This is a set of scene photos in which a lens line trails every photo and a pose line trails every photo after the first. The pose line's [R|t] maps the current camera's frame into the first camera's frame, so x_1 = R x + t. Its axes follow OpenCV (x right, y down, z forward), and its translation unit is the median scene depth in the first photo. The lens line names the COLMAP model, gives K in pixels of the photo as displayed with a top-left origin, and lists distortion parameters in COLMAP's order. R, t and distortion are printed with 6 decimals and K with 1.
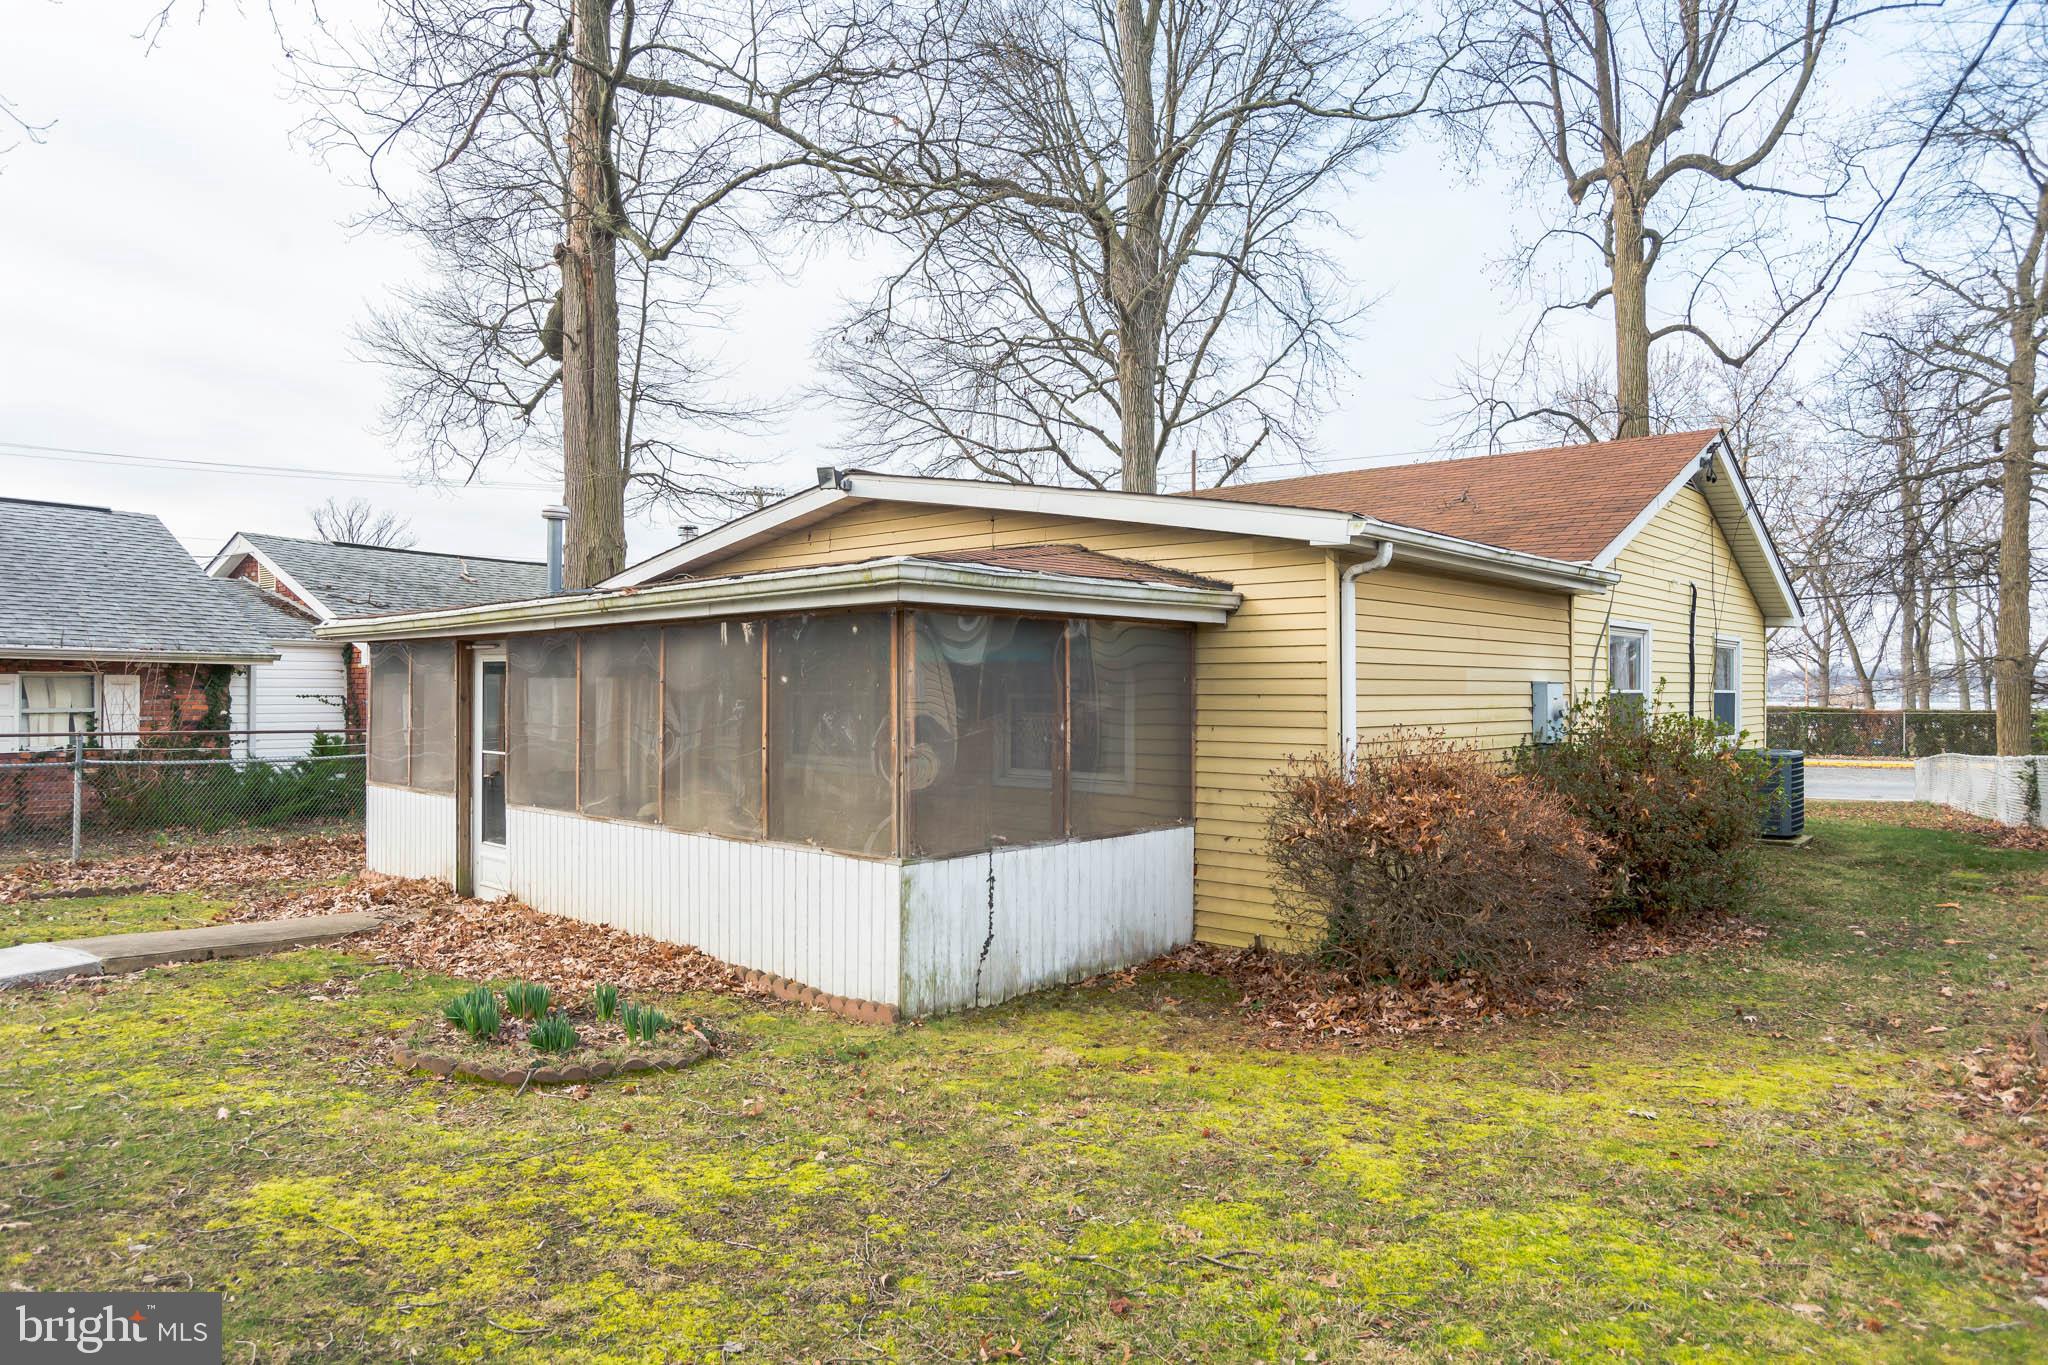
lens RADIAL K [[1283.9, 0, 1024.0], [0, 1283.9, 682.5], [0, 0, 1]] dist [0.002012, 0.000460]
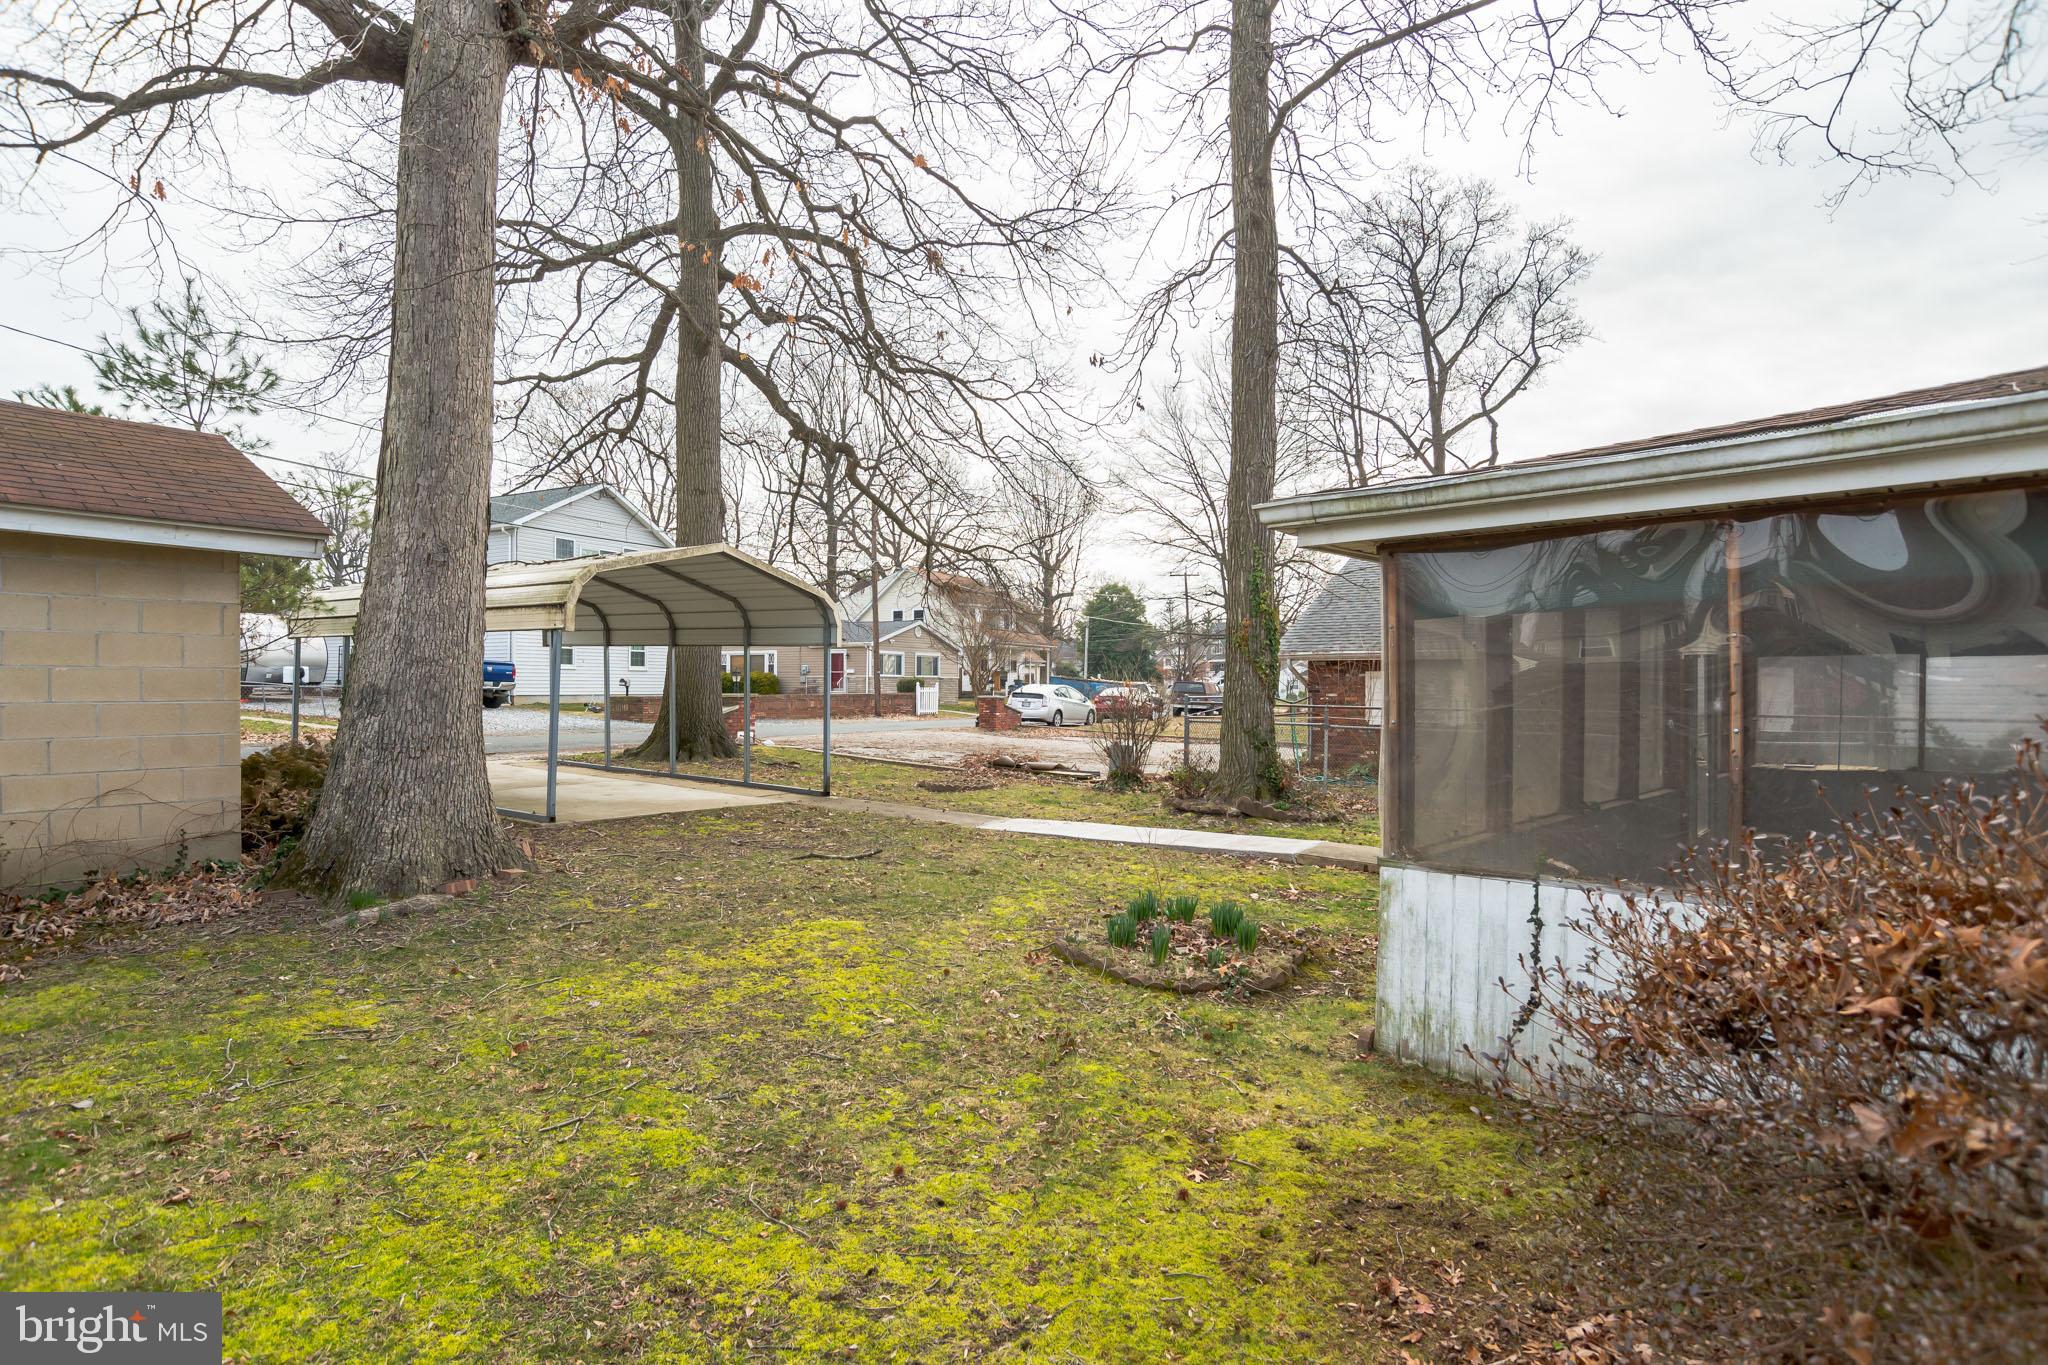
lens RADIAL K [[1063.4, 0, 1023.1], [0, 1063.4, 717.9], [0, 0, 1]] dist [-0.001195, 0.000036]
pose [[-0.124211, 0.008368, -0.992220, 0.722492], [0.021885, 0.999744, 0.005692, 0.048688], [0.992014, -0.021008, -0.124363, 1.039681]]
